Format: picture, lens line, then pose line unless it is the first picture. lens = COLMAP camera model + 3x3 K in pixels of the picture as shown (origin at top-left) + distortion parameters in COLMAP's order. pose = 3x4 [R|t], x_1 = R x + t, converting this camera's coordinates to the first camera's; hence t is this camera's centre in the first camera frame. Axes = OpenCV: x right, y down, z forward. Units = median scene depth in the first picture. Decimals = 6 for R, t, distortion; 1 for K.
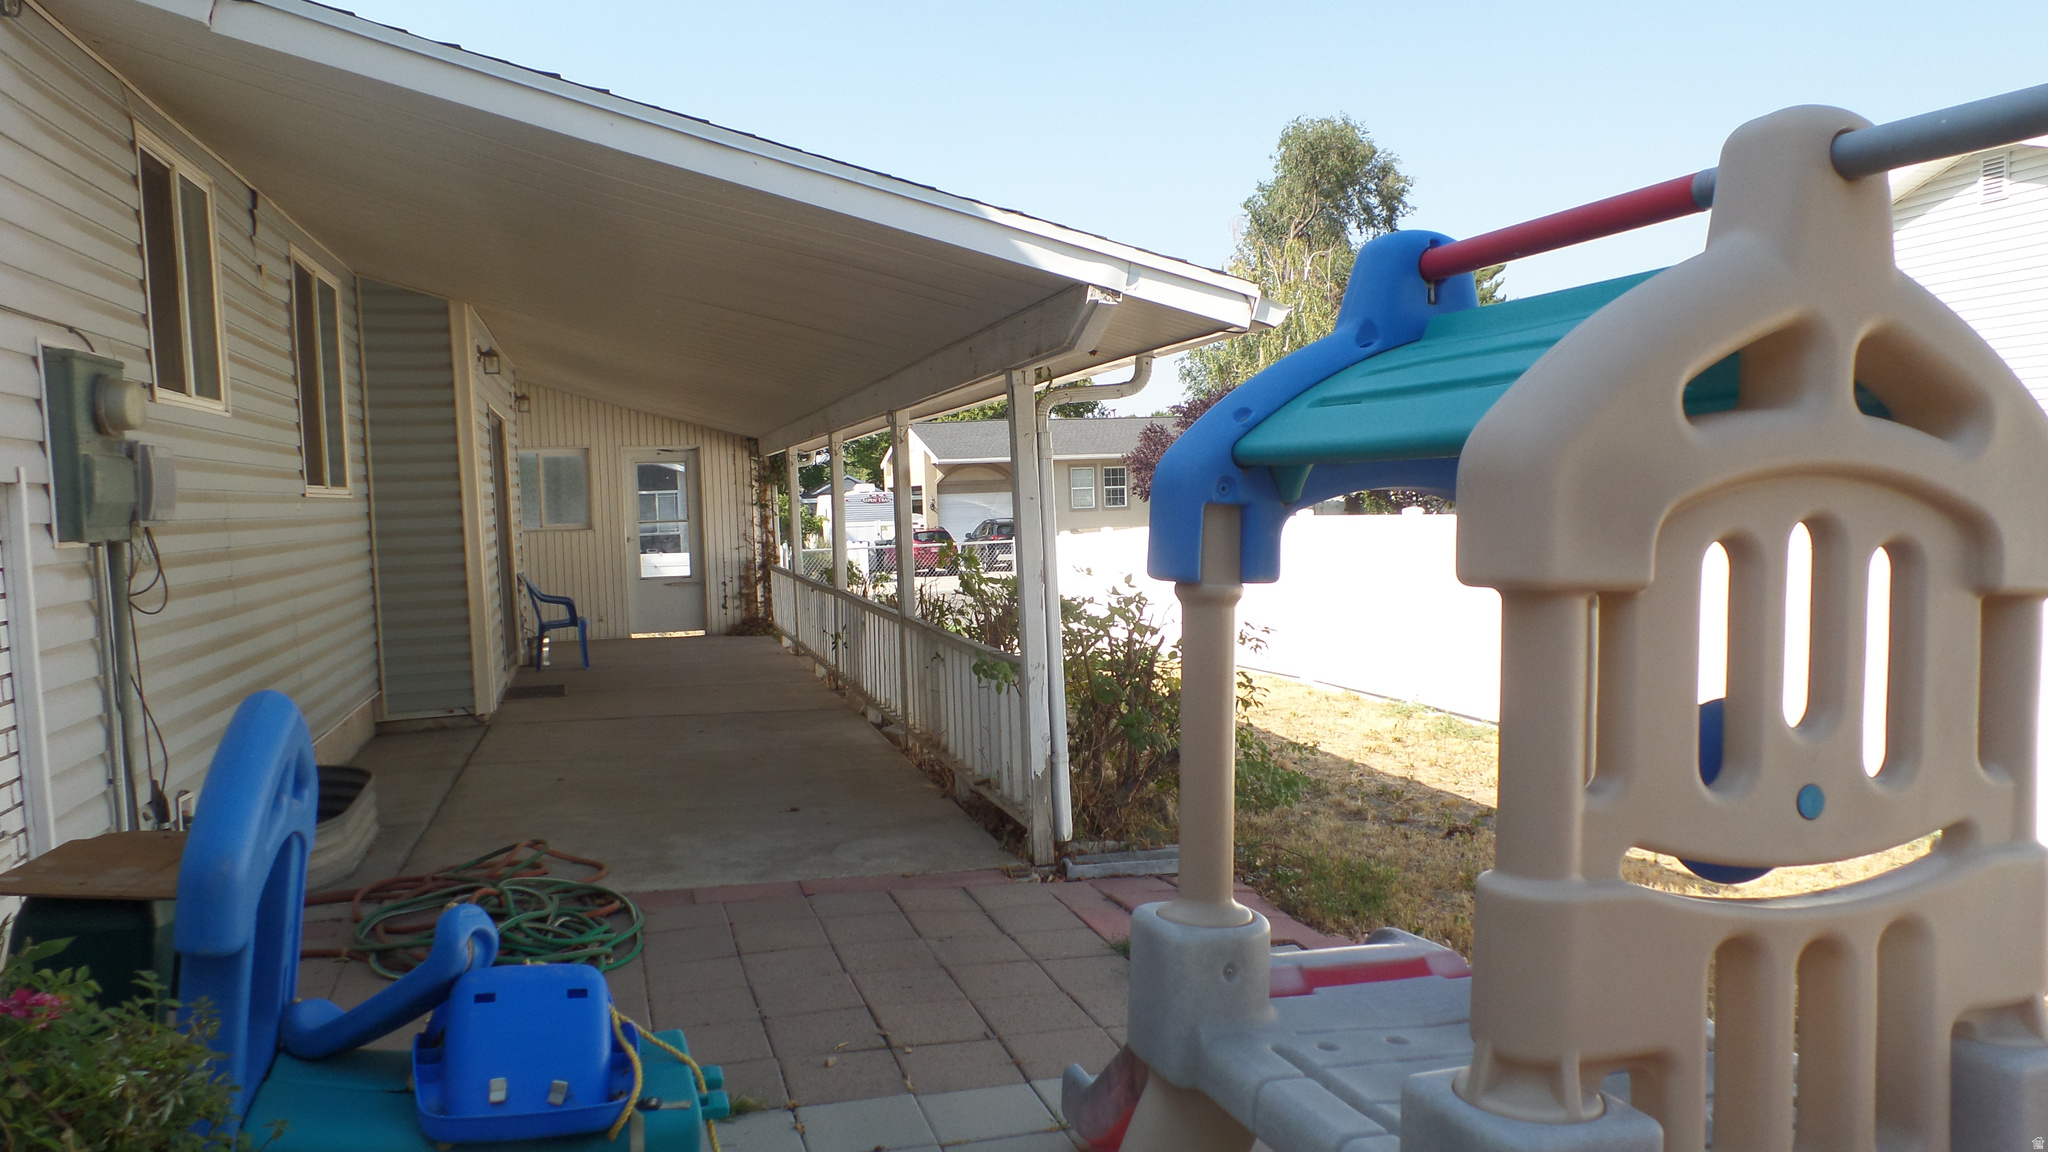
lens RADIAL K [[1431.2, 0, 1032.7], [0, 1431.2, 579.8], [0, 0, 1]] dist [0.016858, 0.000217]
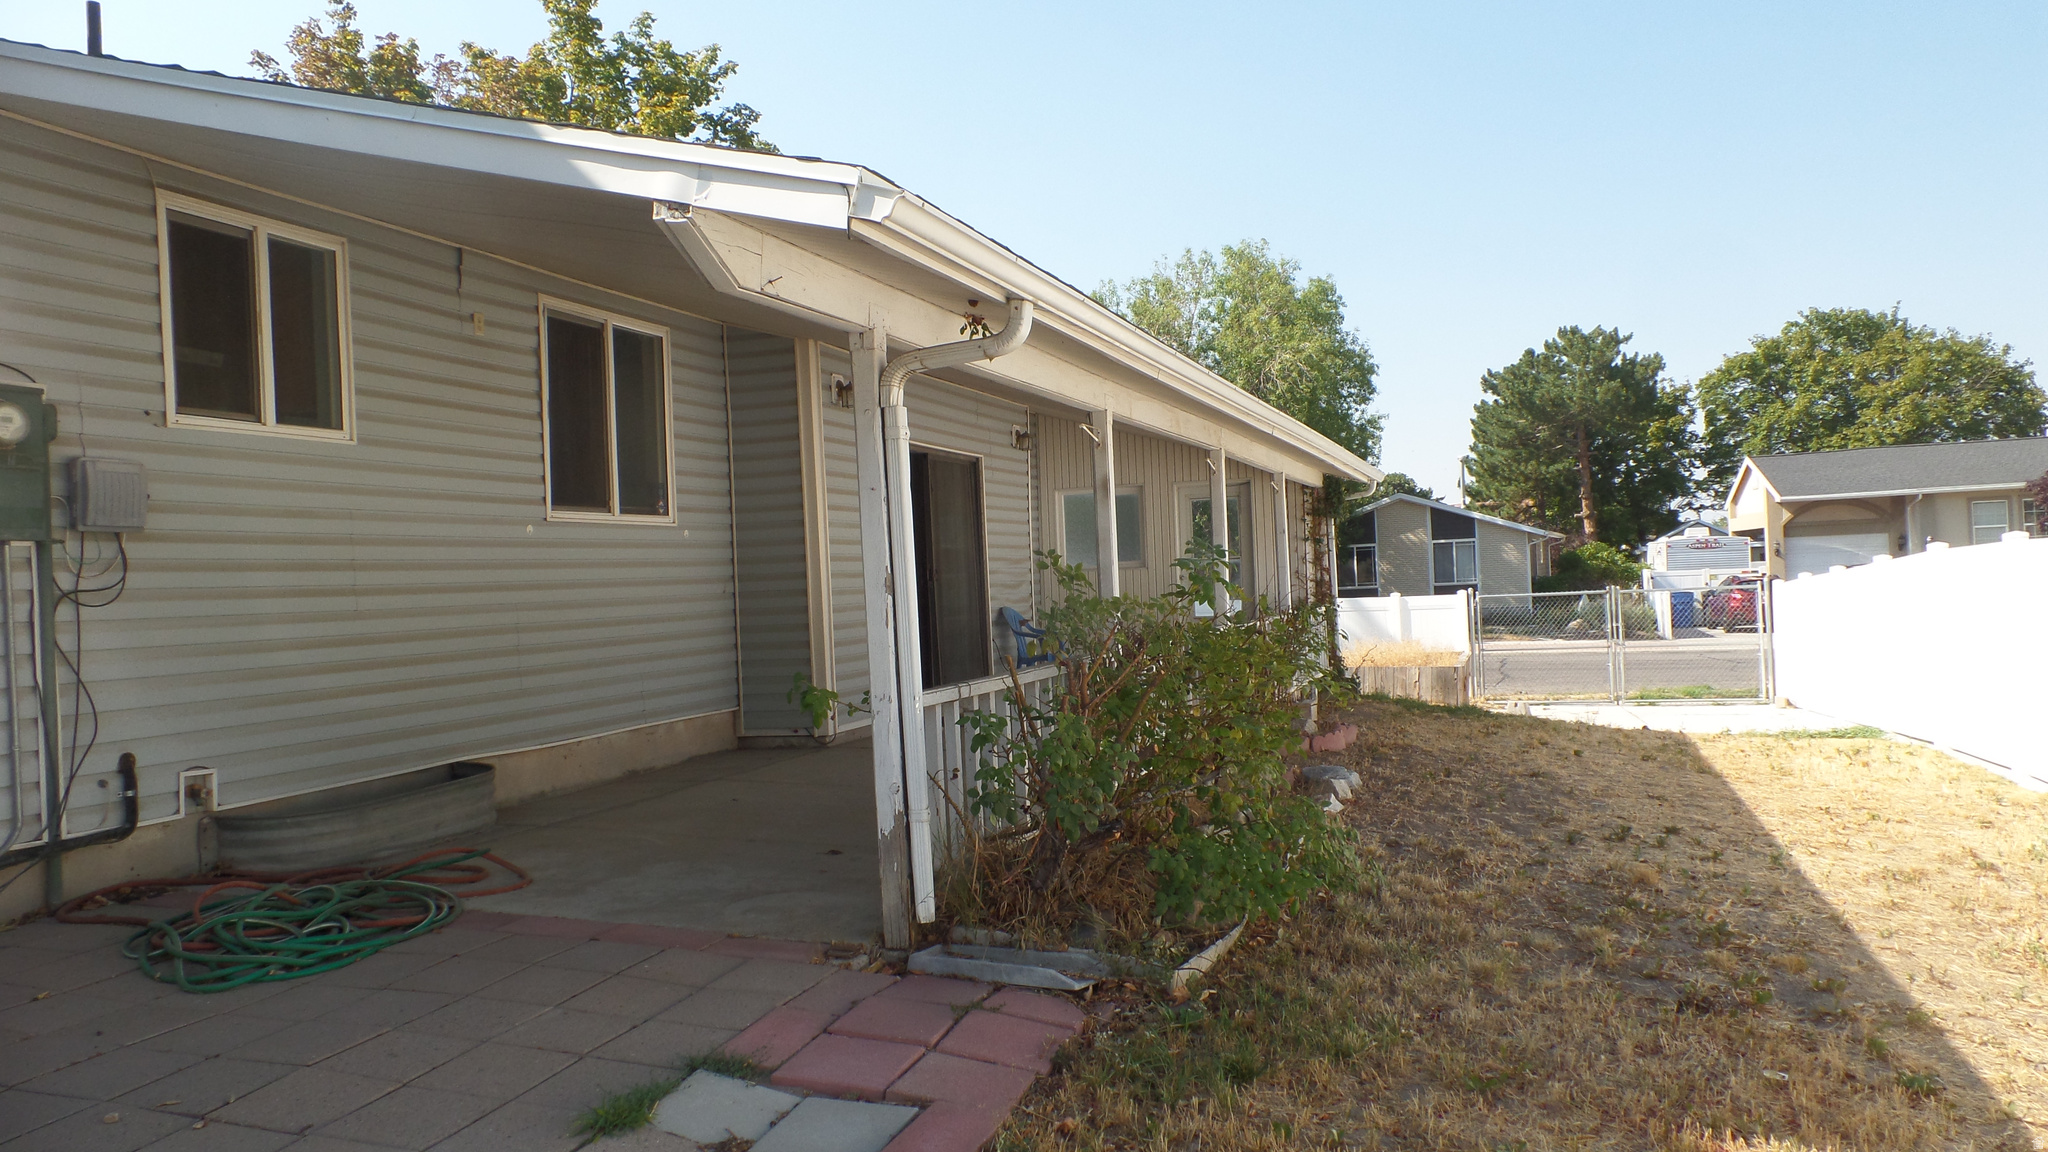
lens RADIAL K [[1431.2, 0, 1020.6], [0, 1431.2, 575.4], [0, 0, 1]] dist [0.016858, 0.000217]
pose [[0.817218, -0.002976, -0.576321, 0.189476], [-0.020915, 0.999175, -0.034817, 0.006614], [0.575950, 0.040507, 0.816481, 0.138181]]
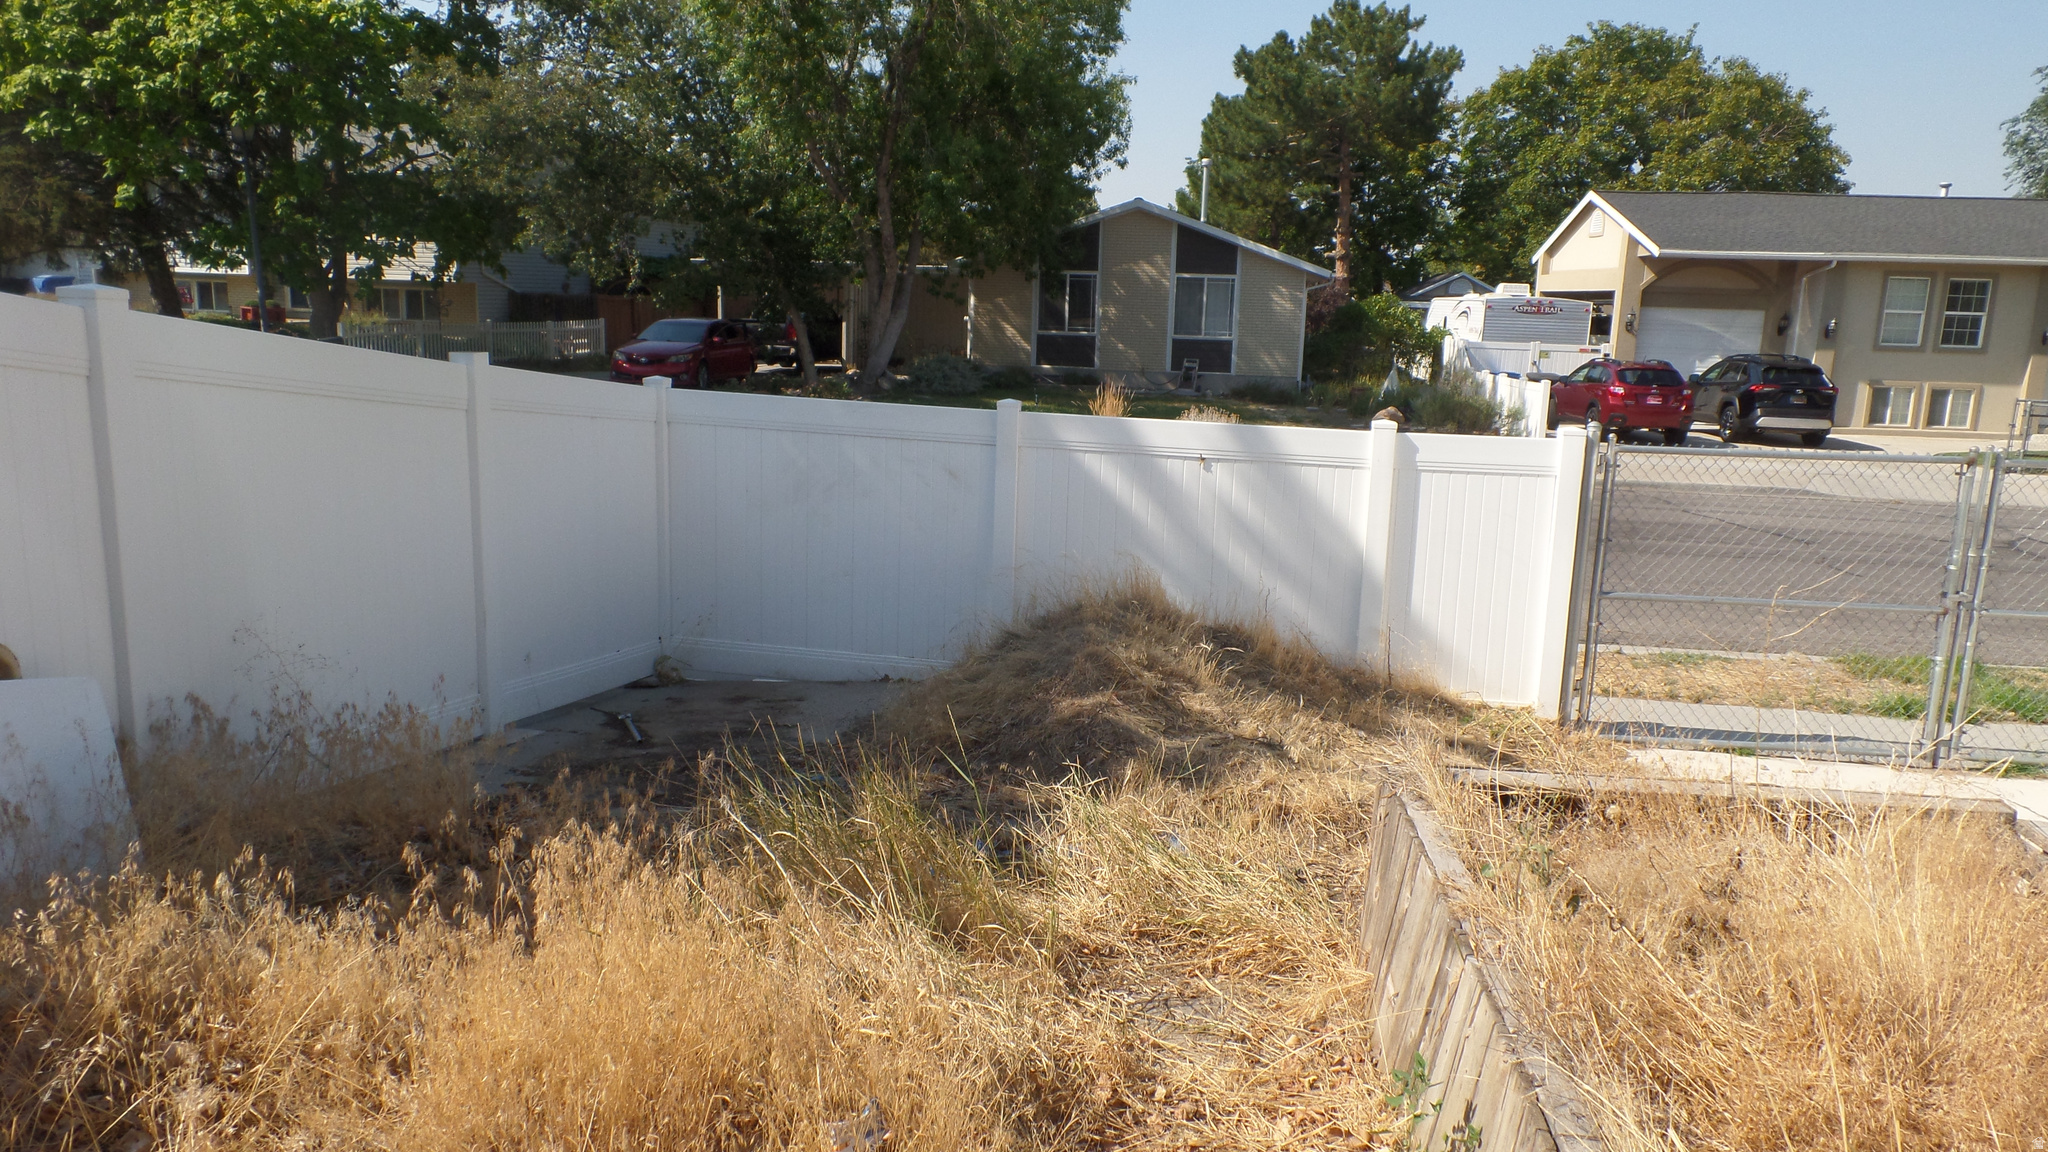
lens RADIAL K [[1431.2, 0, 1029.7], [0, 1431.2, 574.3], [0, 0, 1]] dist [0.016858, 0.000217]
pose [[0.931847, 0.130956, -0.338395, -0.299200], [-0.085261, 0.985515, 0.146598, -0.047493], [0.352691, -0.107755, 0.929515, 1.061548]]
